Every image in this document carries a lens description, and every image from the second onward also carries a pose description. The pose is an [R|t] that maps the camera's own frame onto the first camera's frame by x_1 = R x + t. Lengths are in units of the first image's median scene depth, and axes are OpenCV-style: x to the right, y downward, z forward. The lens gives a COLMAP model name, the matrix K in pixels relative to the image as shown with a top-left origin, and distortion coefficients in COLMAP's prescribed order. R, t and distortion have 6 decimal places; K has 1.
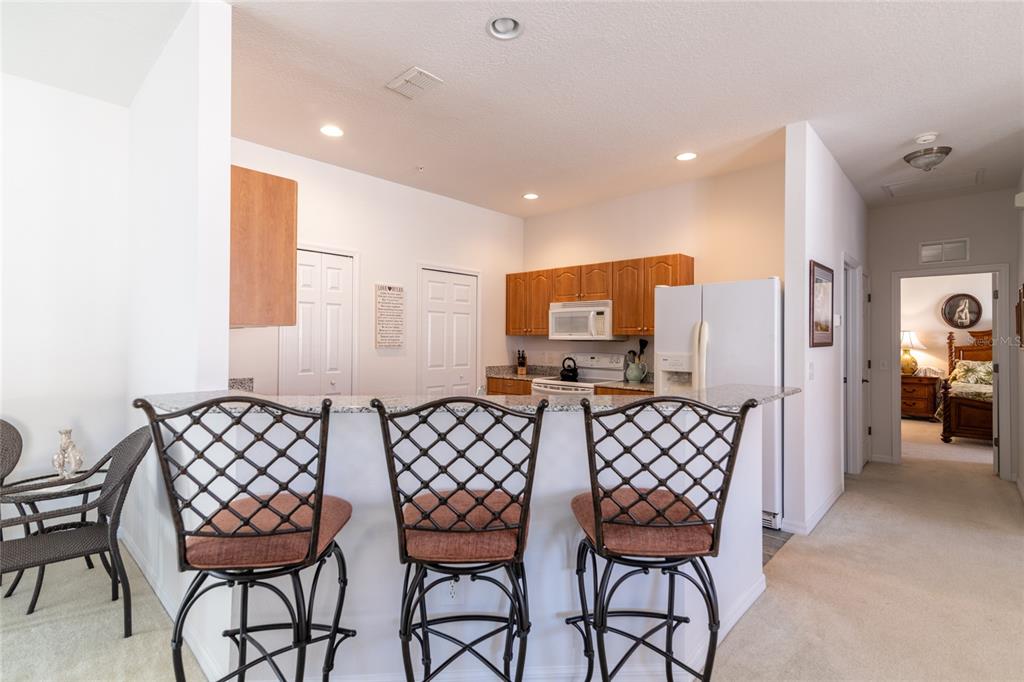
lens RADIAL K [[491.3, 0, 512.0], [0, 491.3, 341.0], [0, 0, 1]] dist [0.018017, 0.000084]
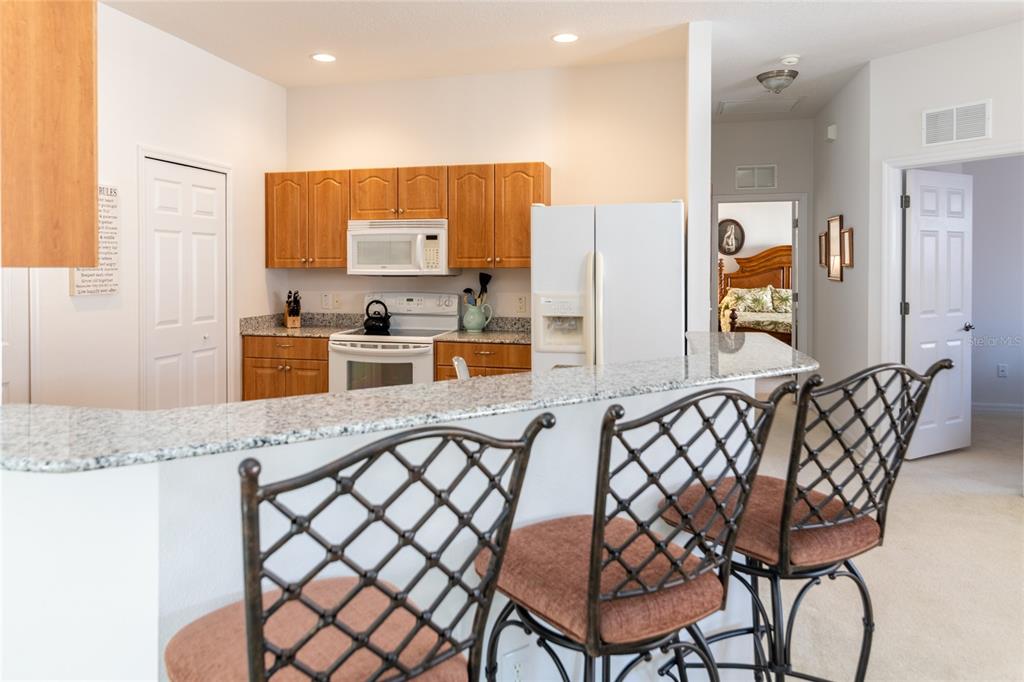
lens RADIAL K [[679.6, 0, 511.1], [0, 679.6, 285.3], [0, 0, 1]] dist [0.003046, 0.000706]
pose [[0.876437, -0.021957, 0.481016, -0.185842], [0.009602, 0.999558, 0.028131, -0.013112], [-0.481421, -0.020036, 0.876260, 0.077737]]
